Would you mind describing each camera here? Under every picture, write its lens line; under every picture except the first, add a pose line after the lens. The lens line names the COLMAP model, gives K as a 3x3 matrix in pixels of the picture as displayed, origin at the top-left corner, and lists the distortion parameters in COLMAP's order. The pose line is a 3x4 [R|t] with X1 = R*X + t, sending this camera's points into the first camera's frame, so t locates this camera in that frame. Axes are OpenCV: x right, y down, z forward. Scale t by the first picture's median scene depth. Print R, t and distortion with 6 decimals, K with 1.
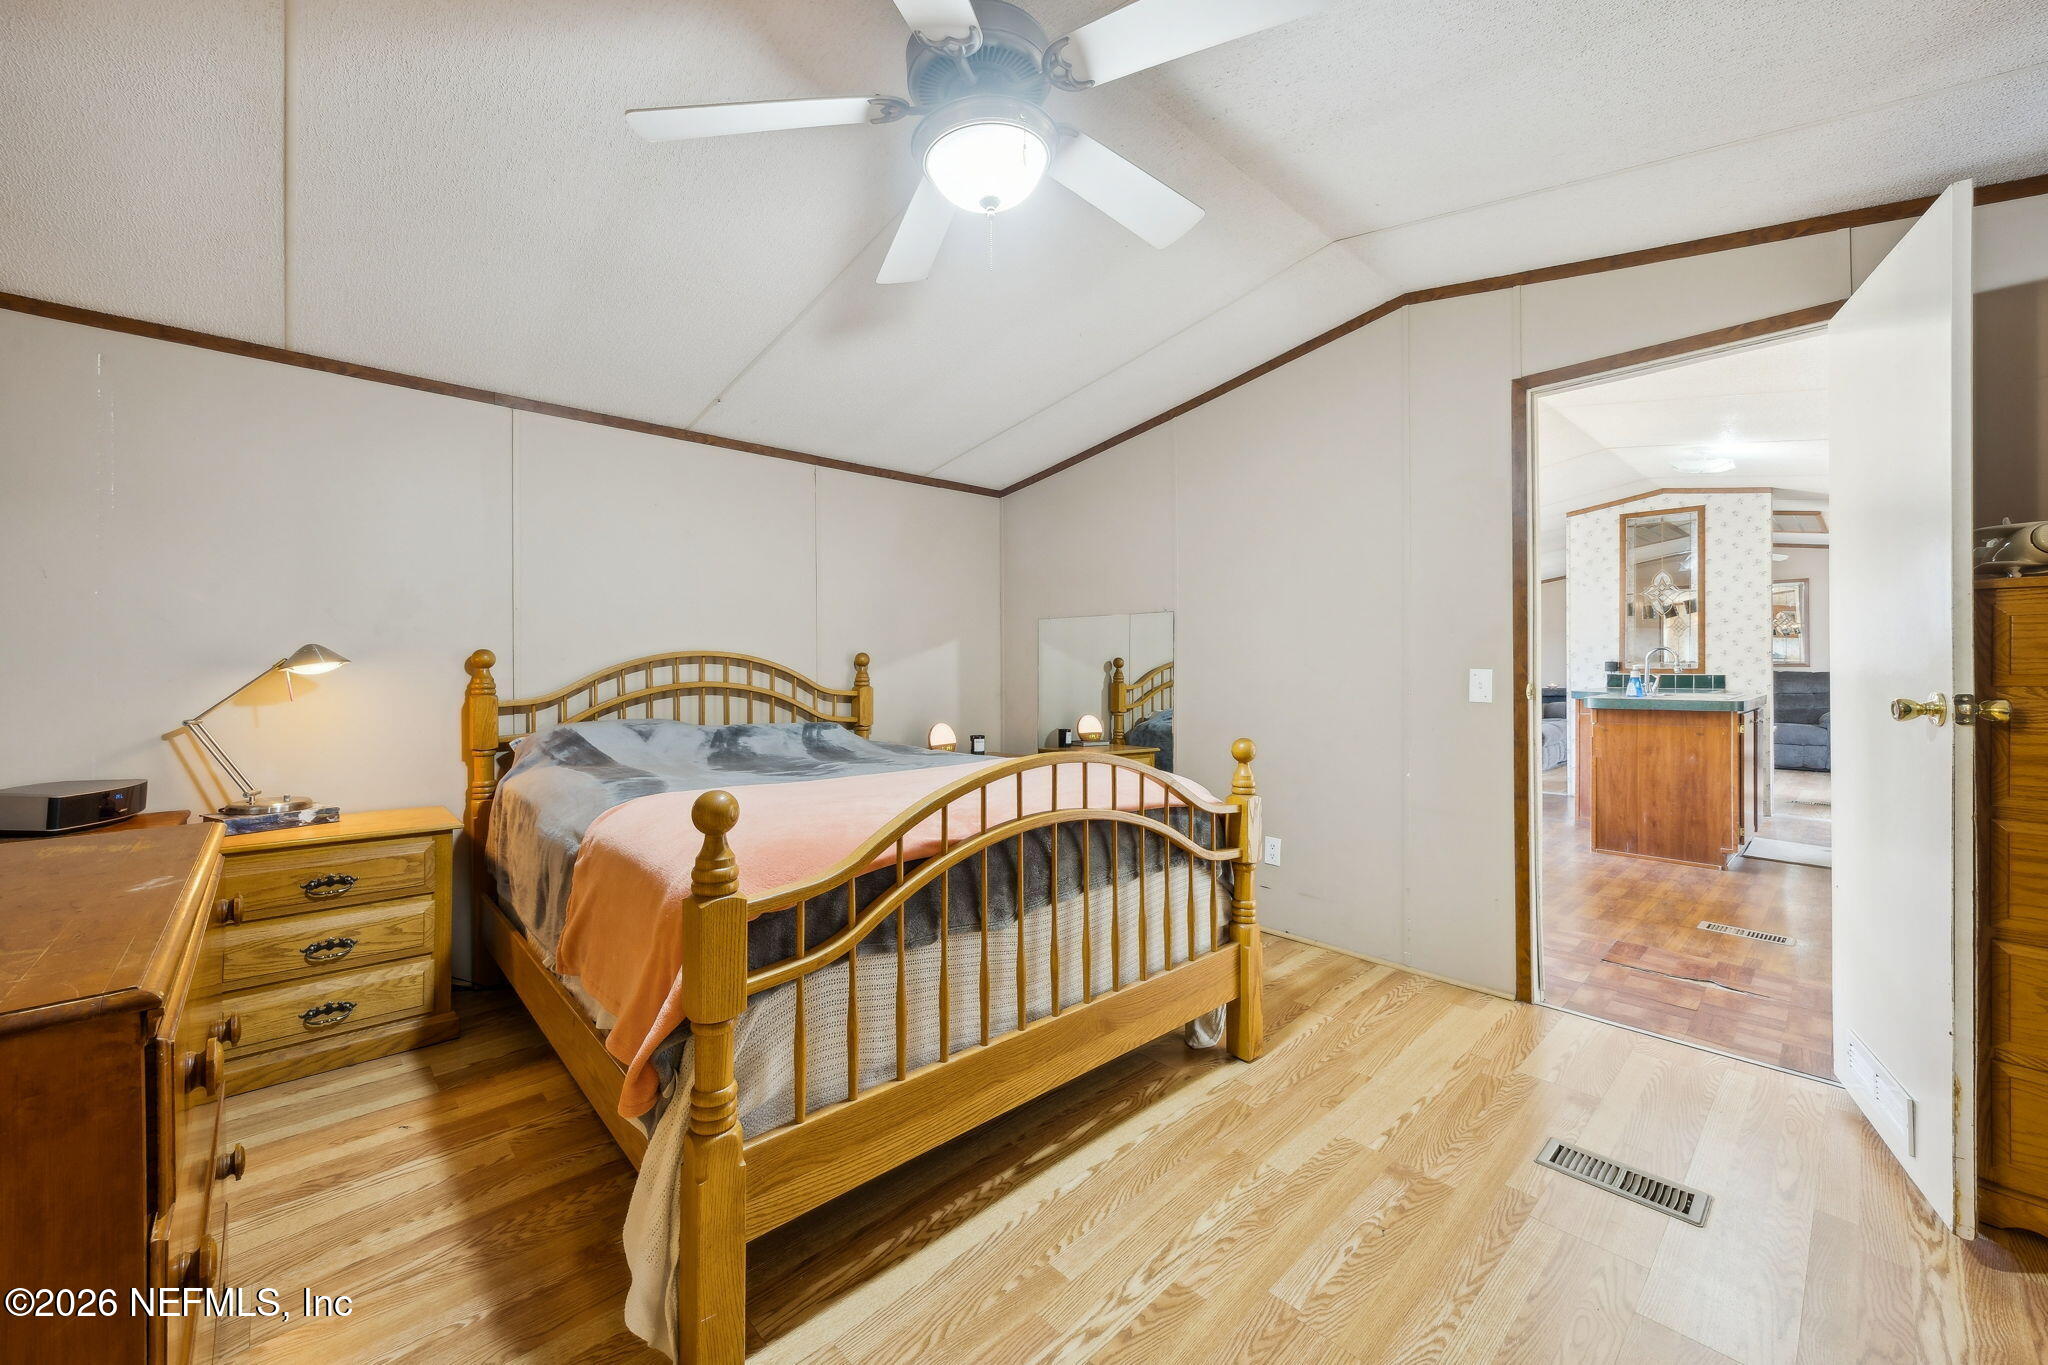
lens RADIAL K [[801.8, 0, 1026.4], [0, 801.8, 675.1], [0, 0, 1]] dist [0.008774, 0.000081]
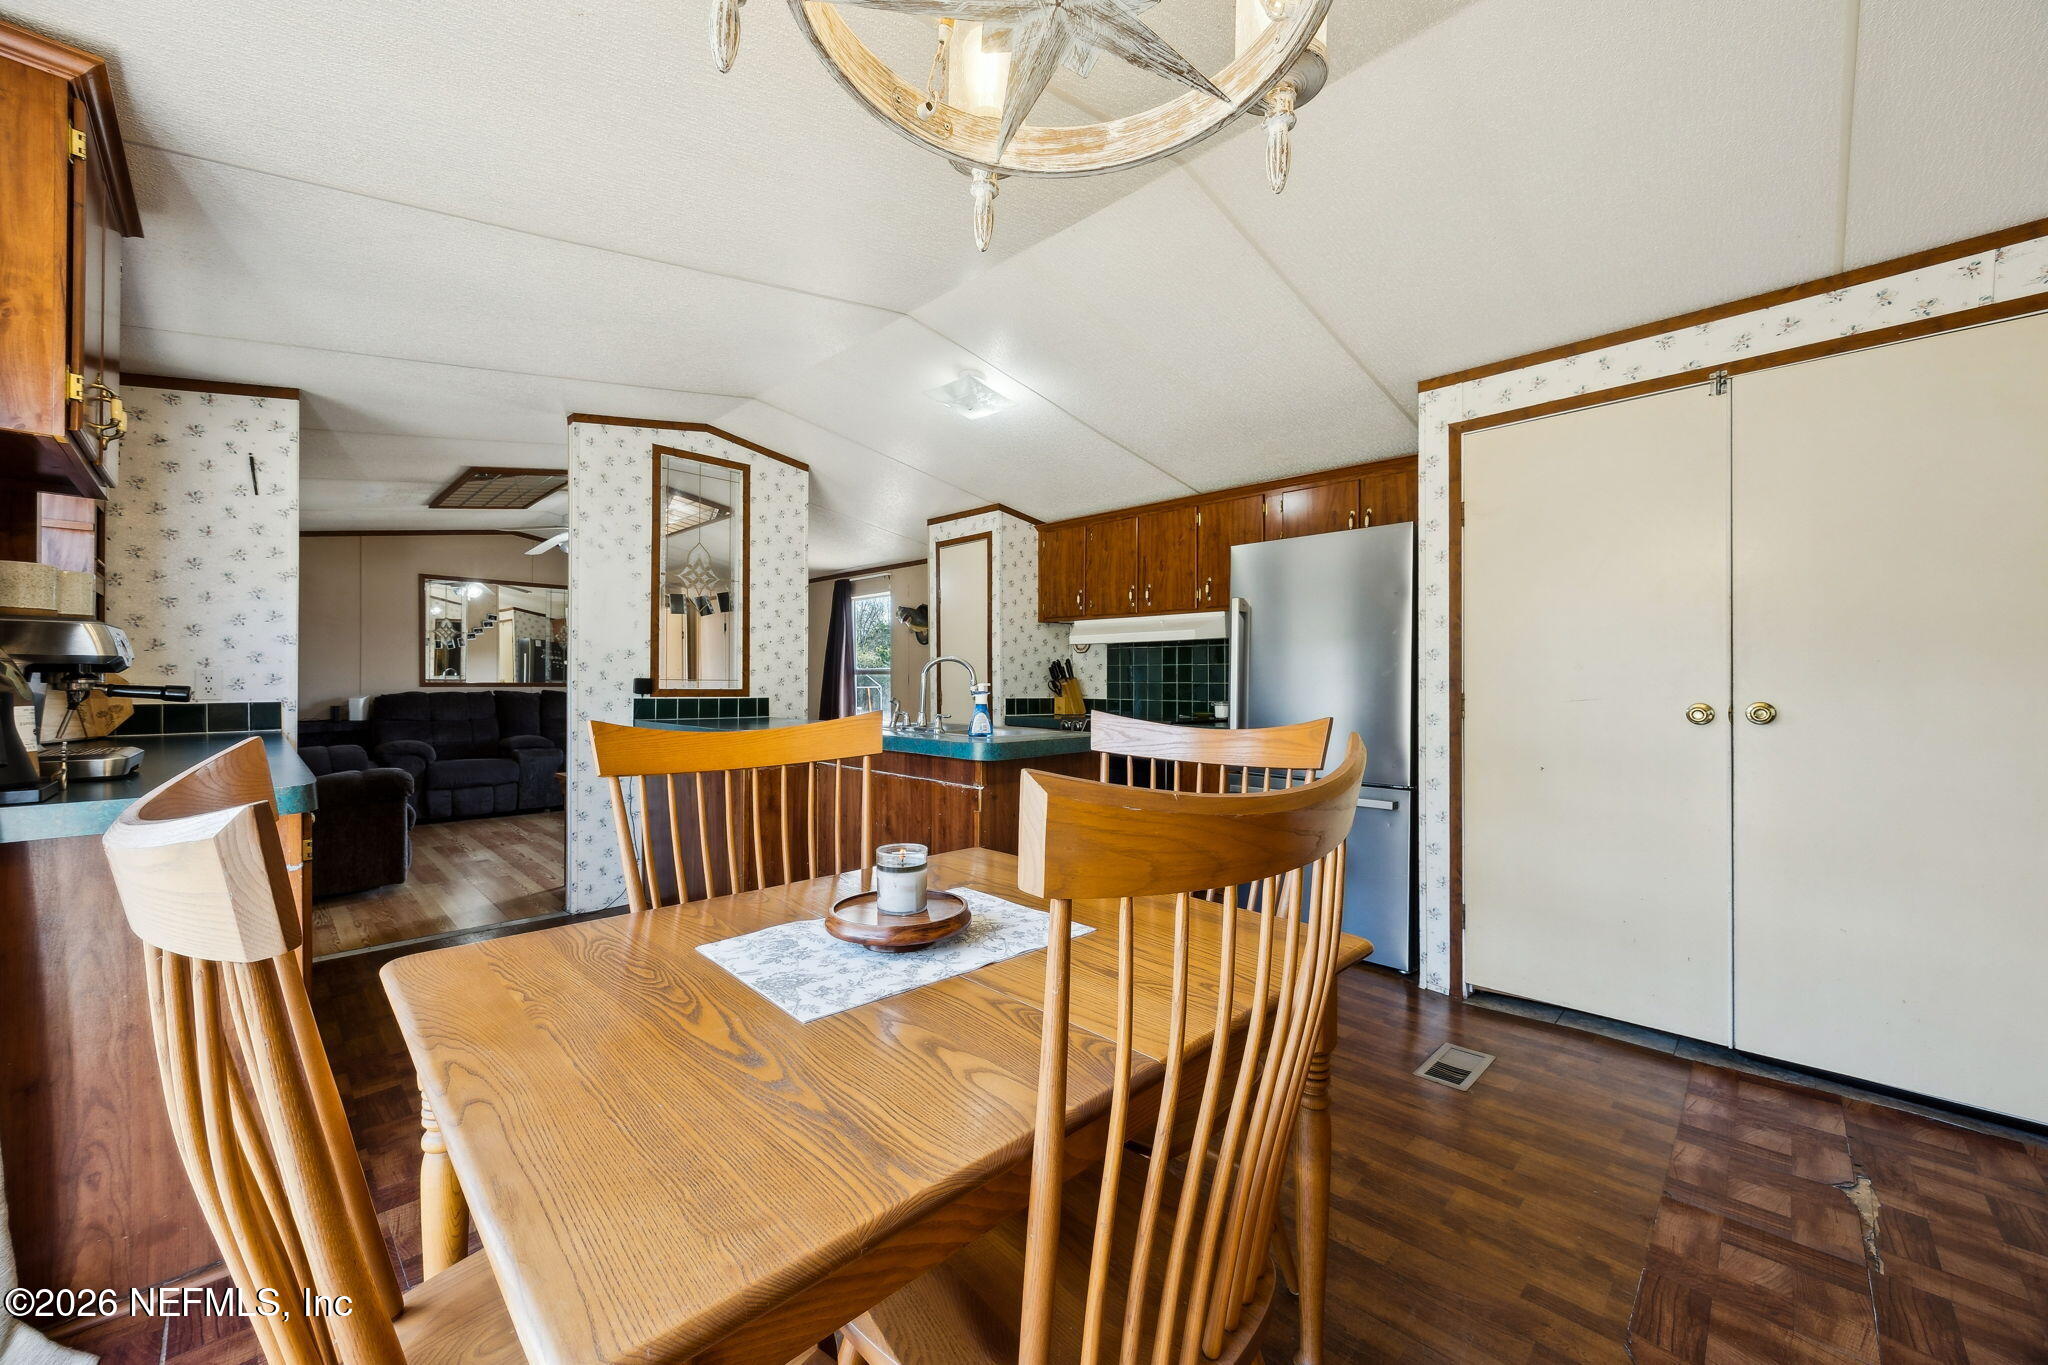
lens RADIAL K [[774.7, 0, 1024.0], [0, 774.7, 682.5], [0, 0, 1]] dist [-0.007123, 0.000078]
pose [[-0.034484, 0.010320, 0.999352, 0.175574], [0.010860, 0.999892, -0.009951, -0.005953], [-0.999346, 0.010510, -0.034592, 1.018109]]
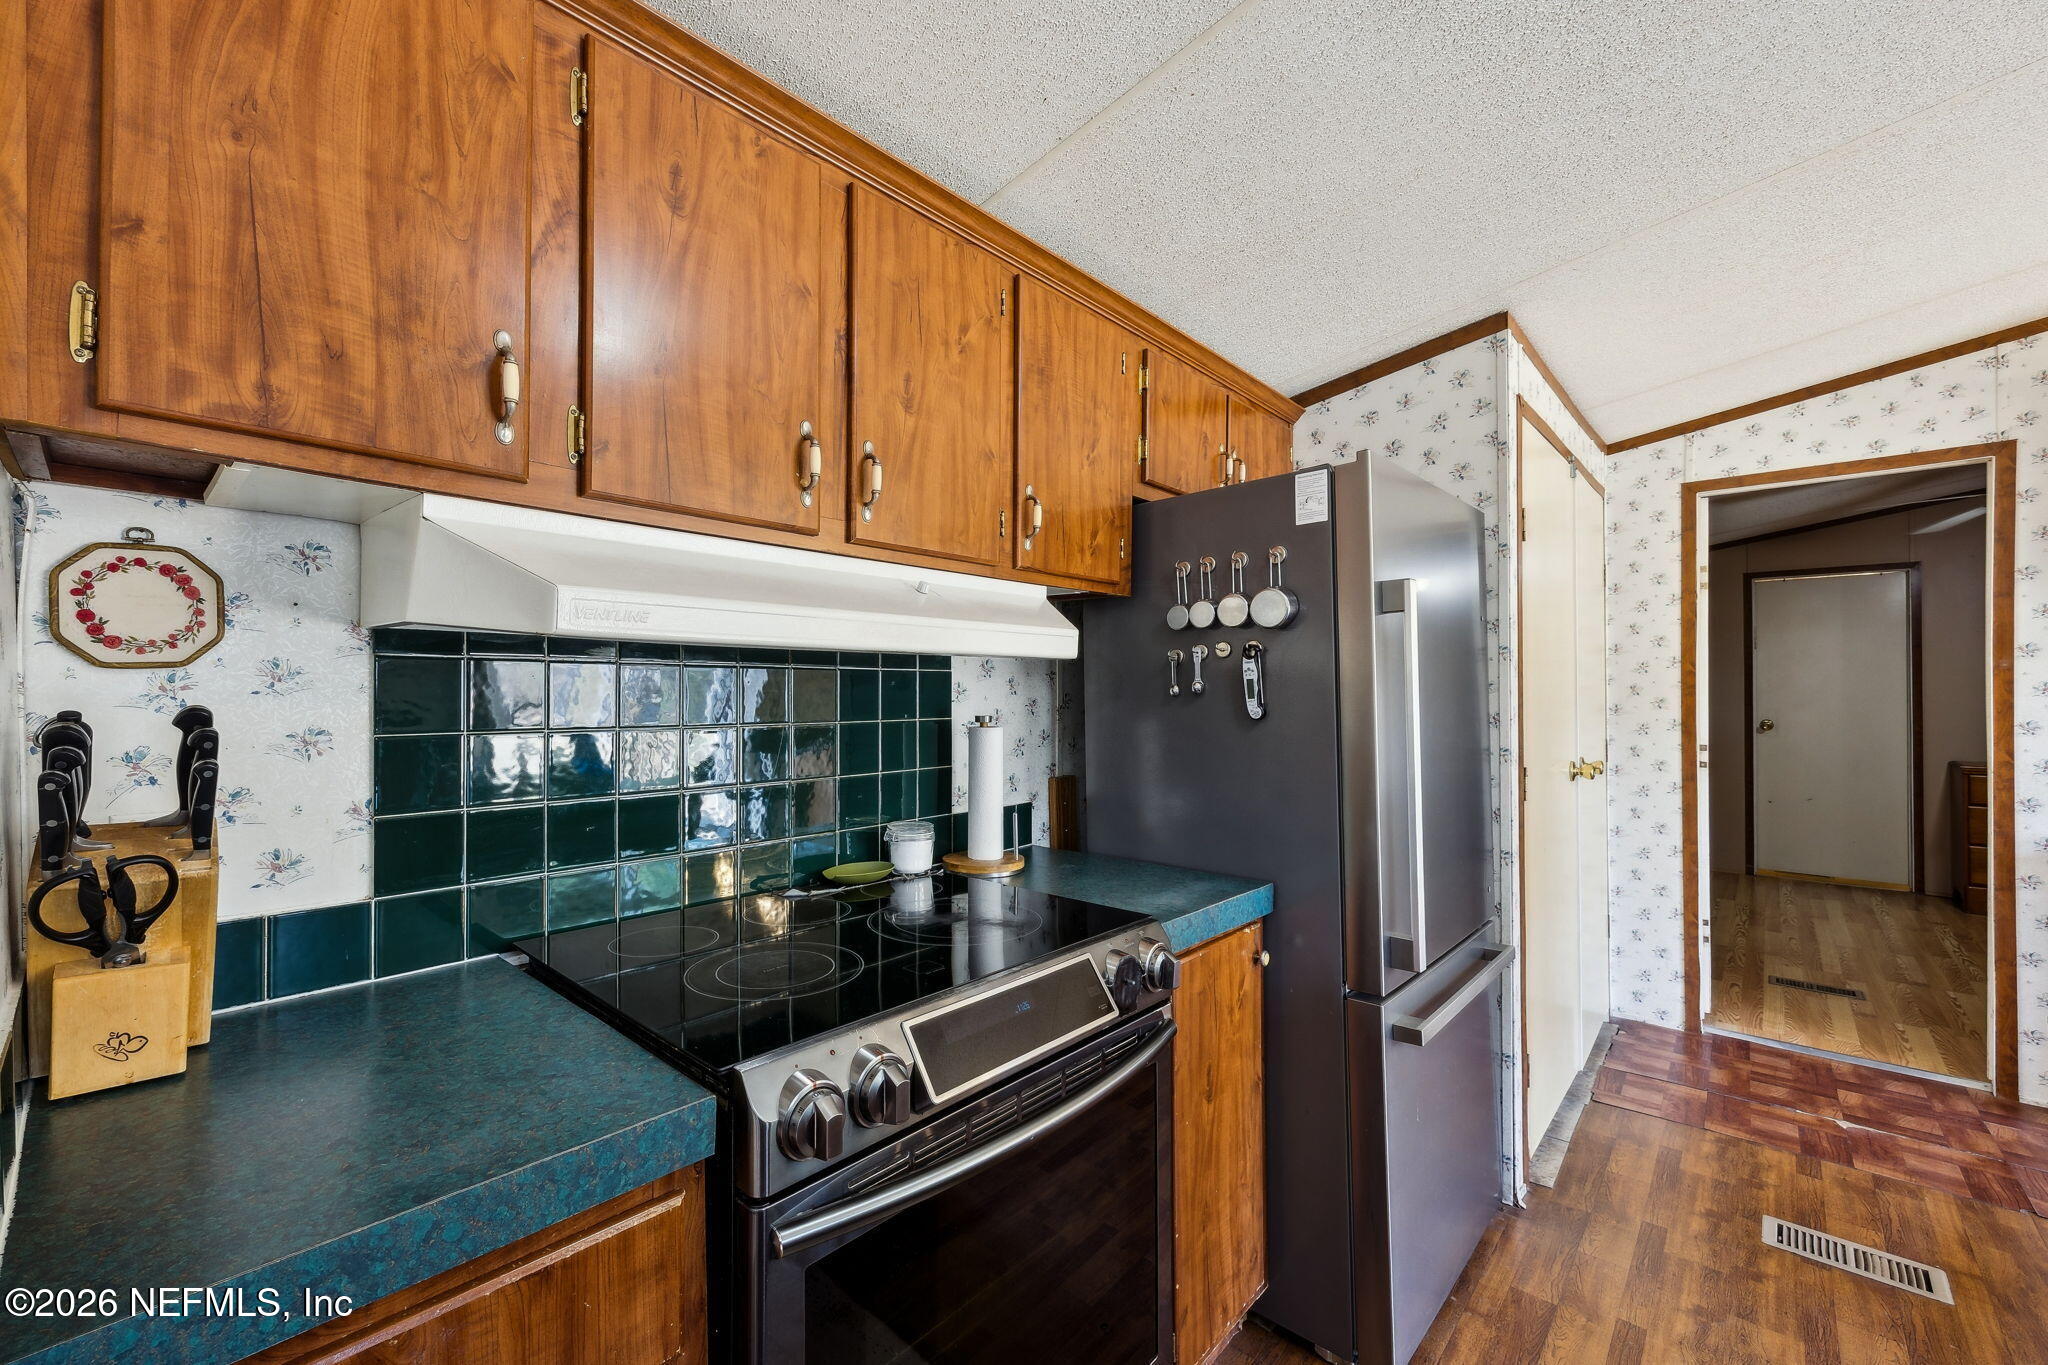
lens RADIAL K [[830.1, 0, 997.6], [0, 830.1, 685.5], [0, 0, 1]] dist [0.001401, 0.000072]
pose [[-0.997974, 0.011883, -0.062503, 1.087292], [0.011659, 0.999924, 0.003944, -0.051472], [0.062545, 0.003207, -0.998037, 1.108826]]
